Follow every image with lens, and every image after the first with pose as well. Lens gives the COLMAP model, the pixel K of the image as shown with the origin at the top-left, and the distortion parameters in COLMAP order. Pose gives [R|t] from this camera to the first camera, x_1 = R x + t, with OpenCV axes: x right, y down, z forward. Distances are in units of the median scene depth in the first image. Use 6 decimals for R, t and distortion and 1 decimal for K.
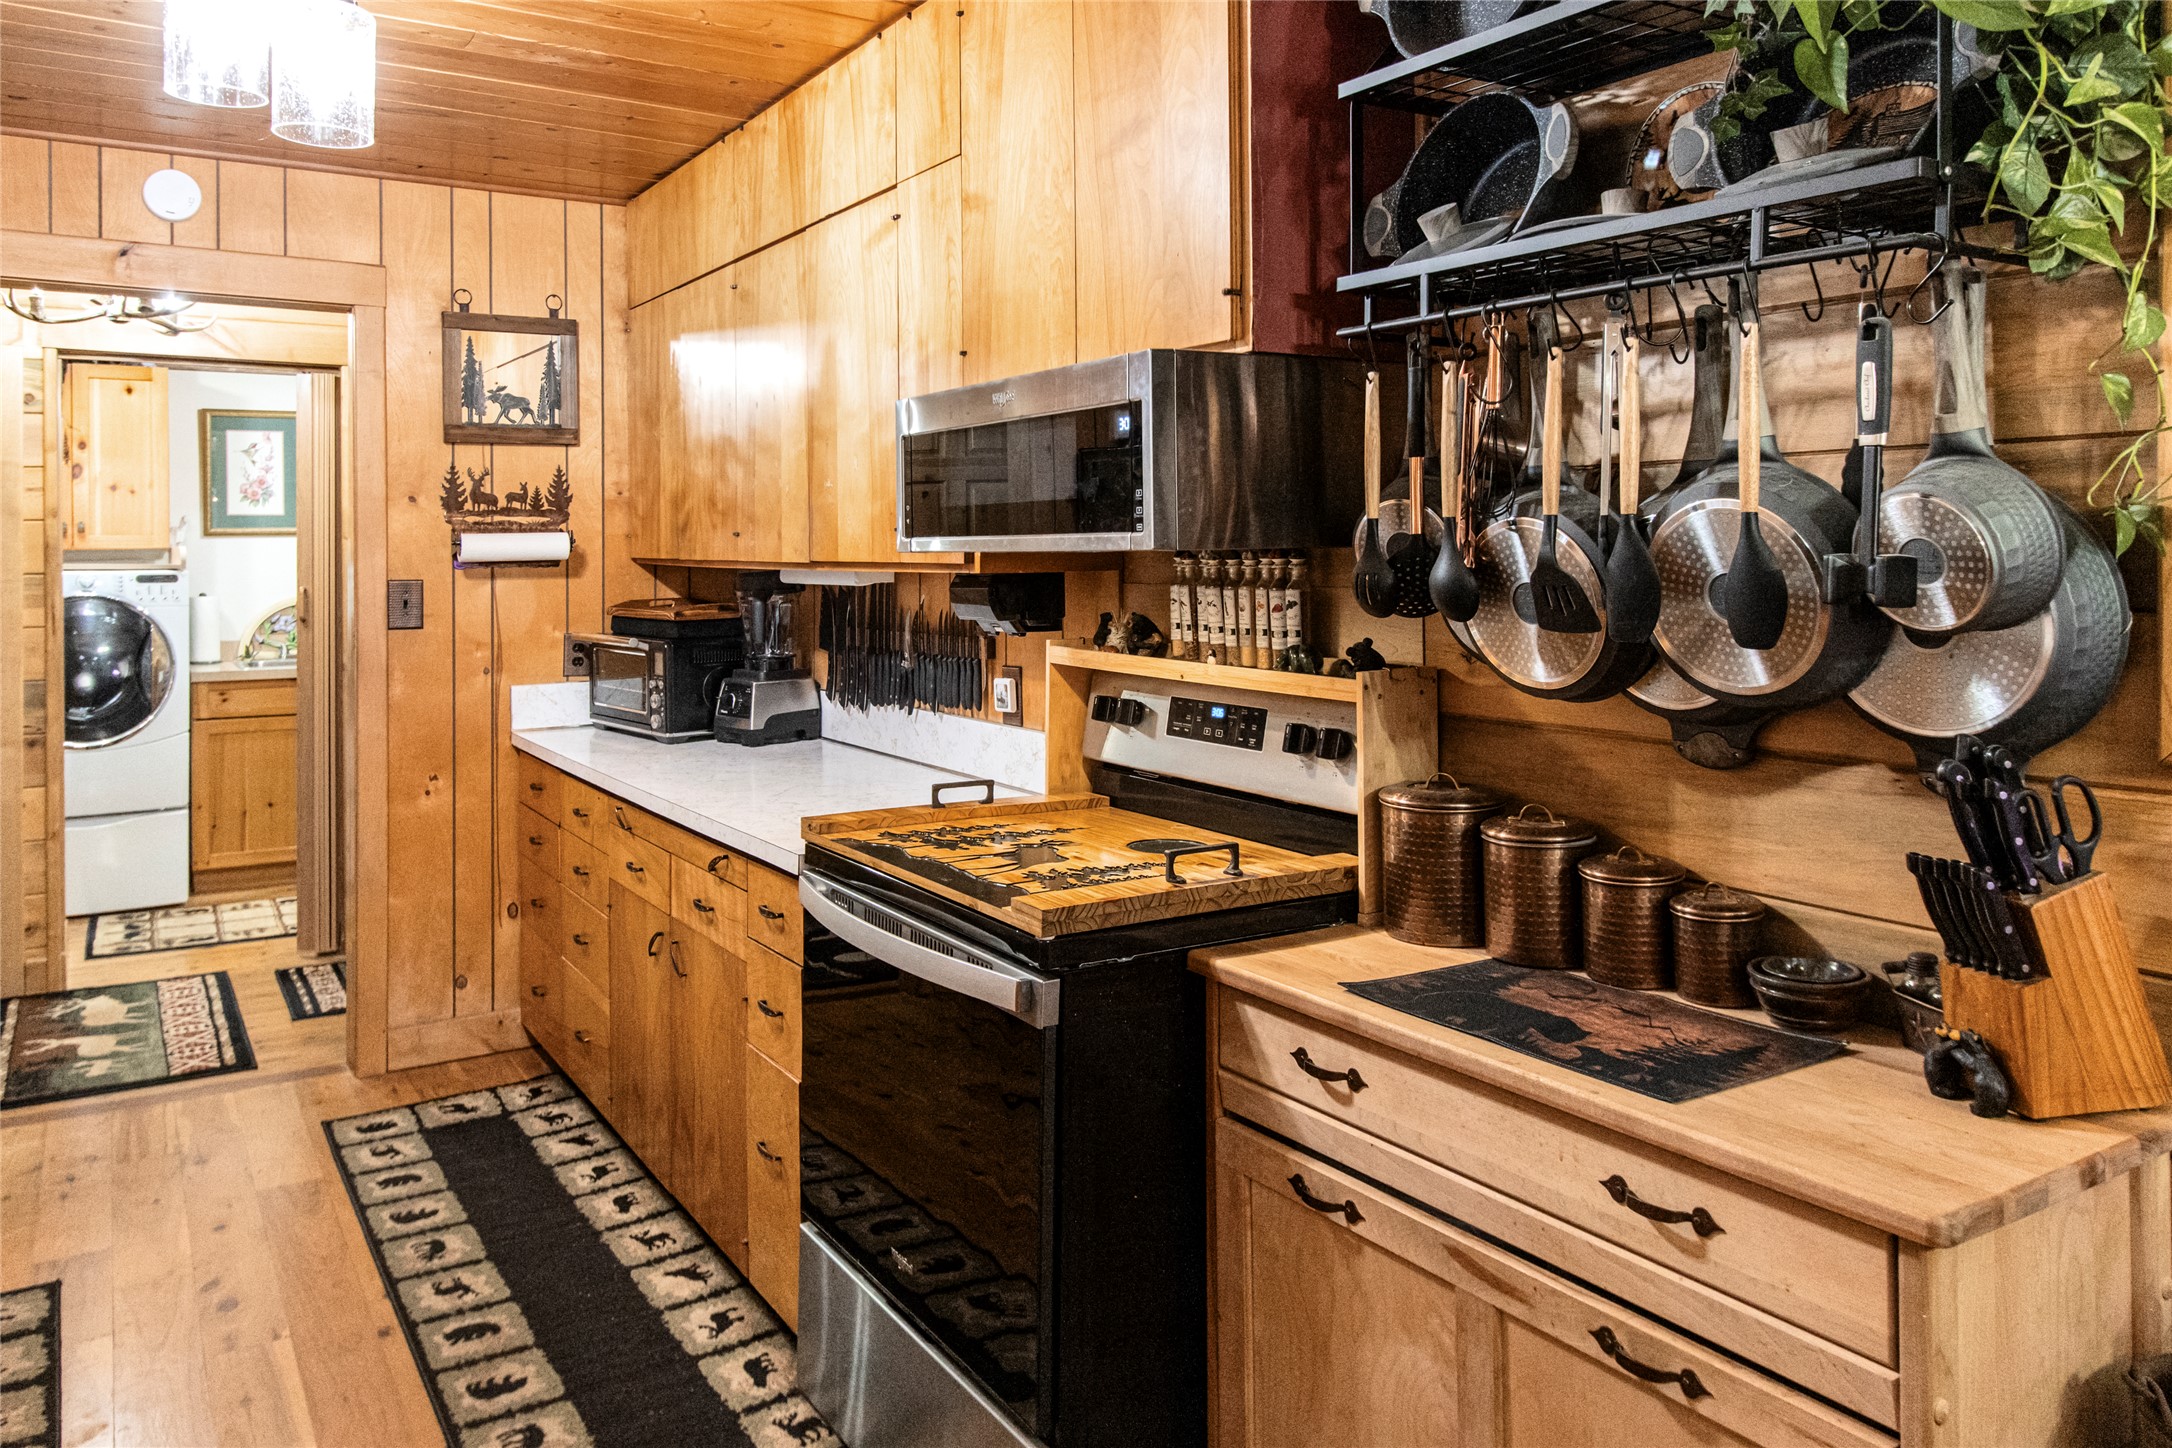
lens RADIAL K [[1526.8, 0, 1072.0], [0, 1526.8, 535.0], [0, 0, 1]] dist [-0.000214, 0.001463]
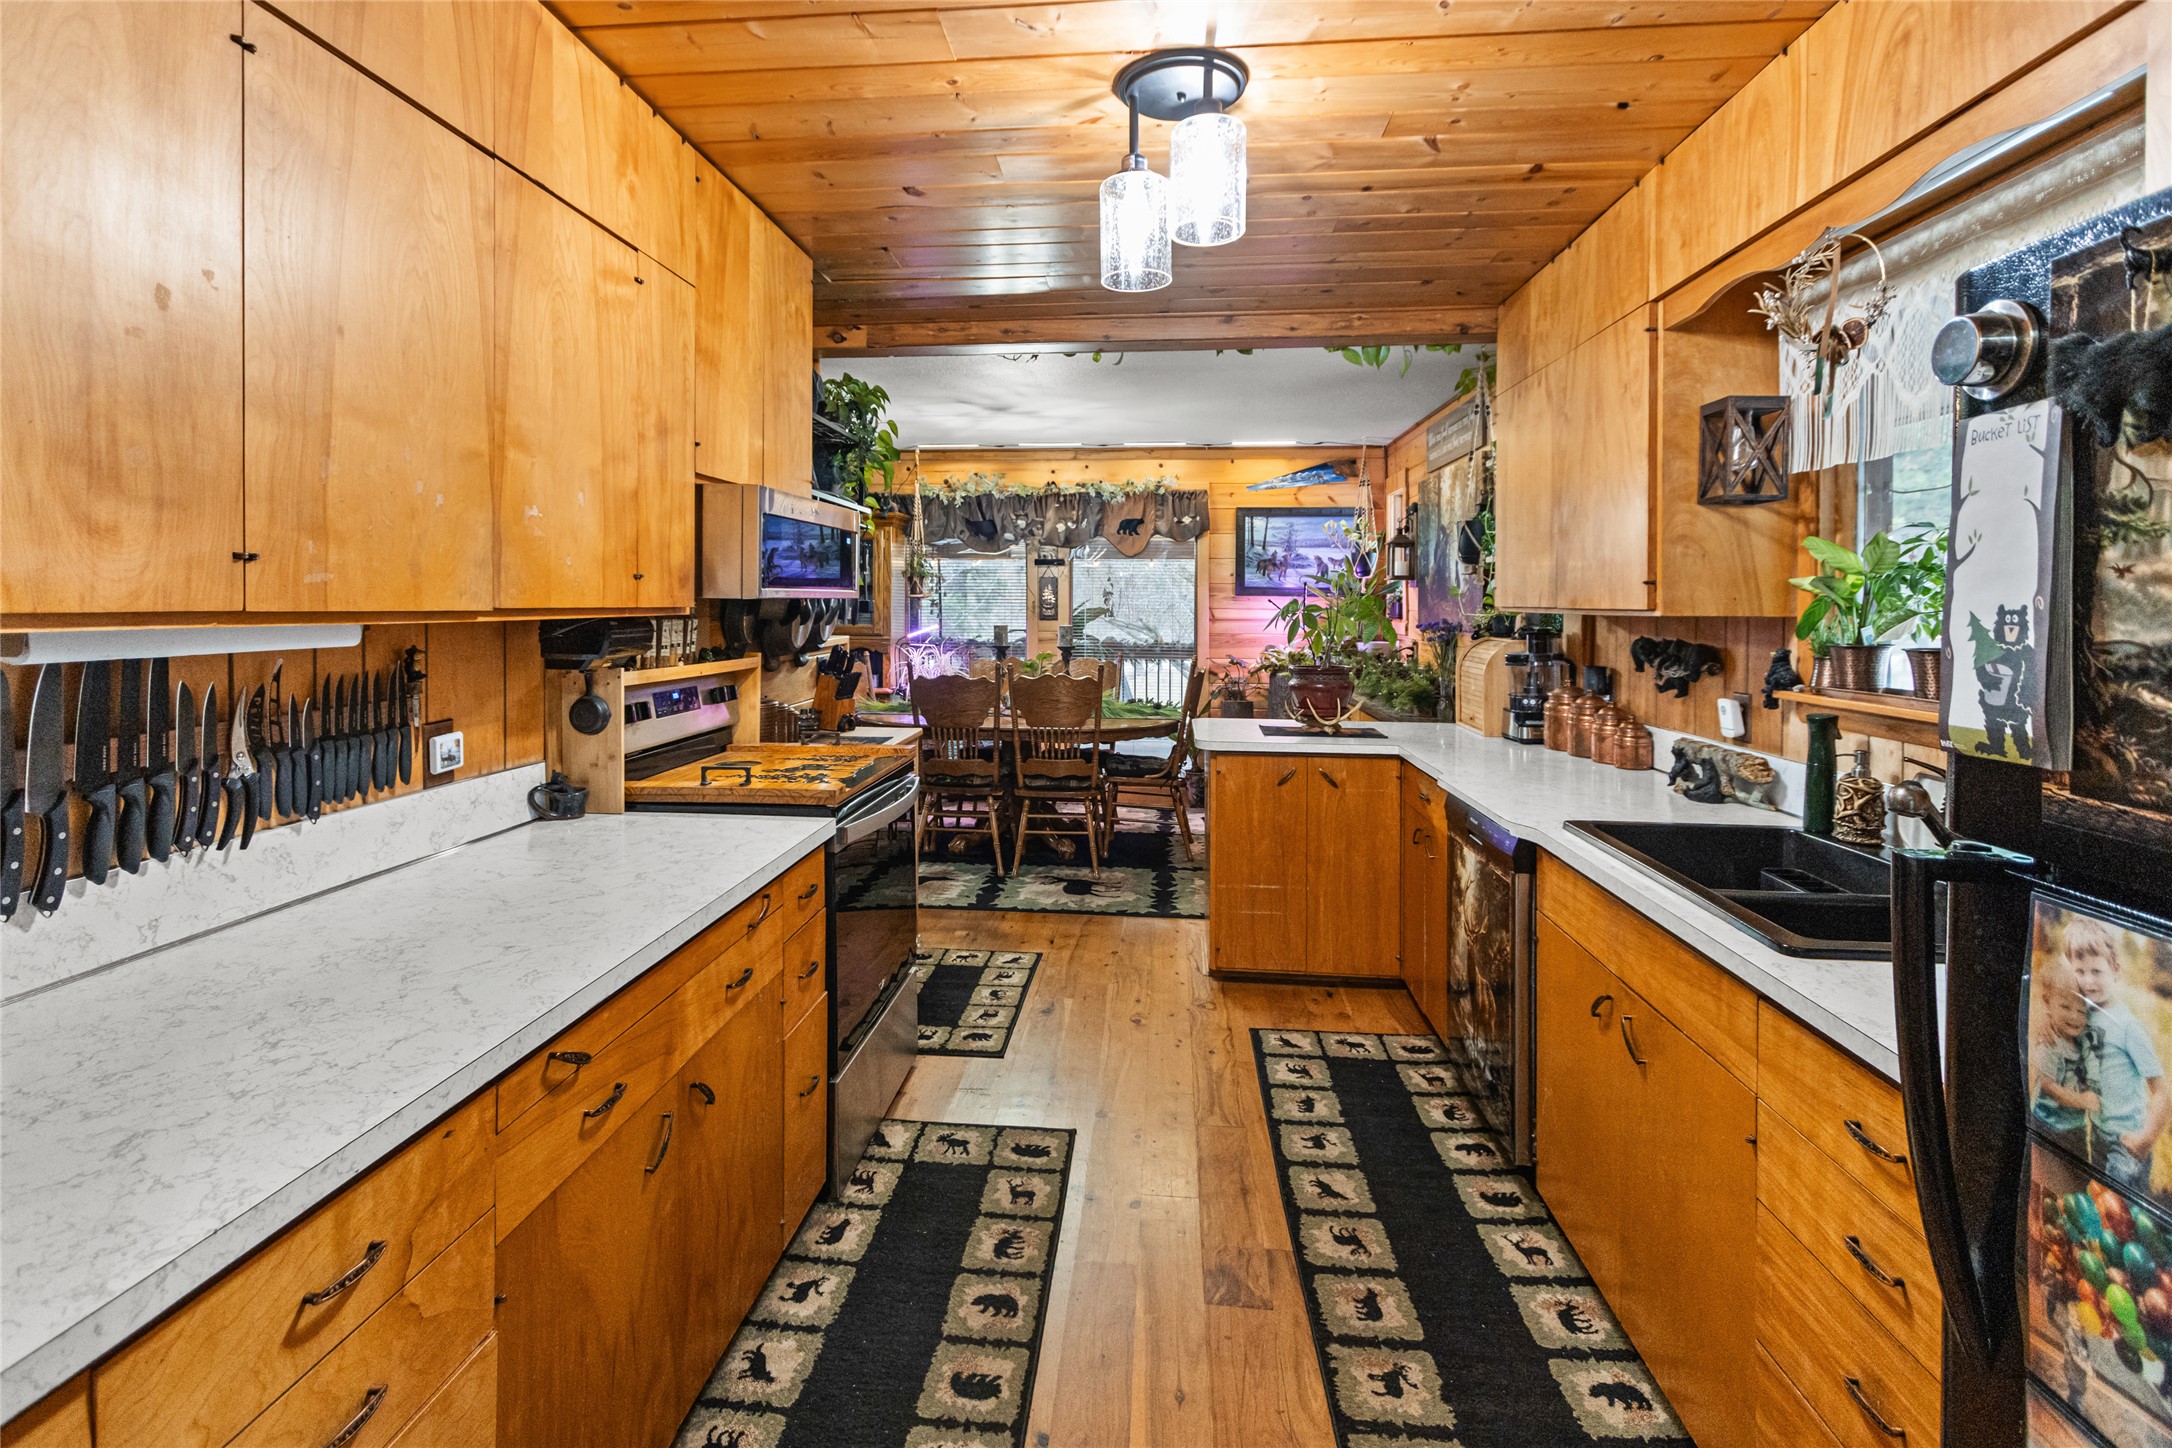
lens RADIAL K [[1008.2, 0, 1076.6], [0, 1008.2, 600.4], [0, 0, 1]] dist [-0.000801, -0.000187]
pose [[-0.793327, -0.001769, 0.608793, -0.558399], [-0.010267, 0.999892, -0.010474, 0.013520], [-0.608709, -0.014560, -0.793260, 0.985978]]
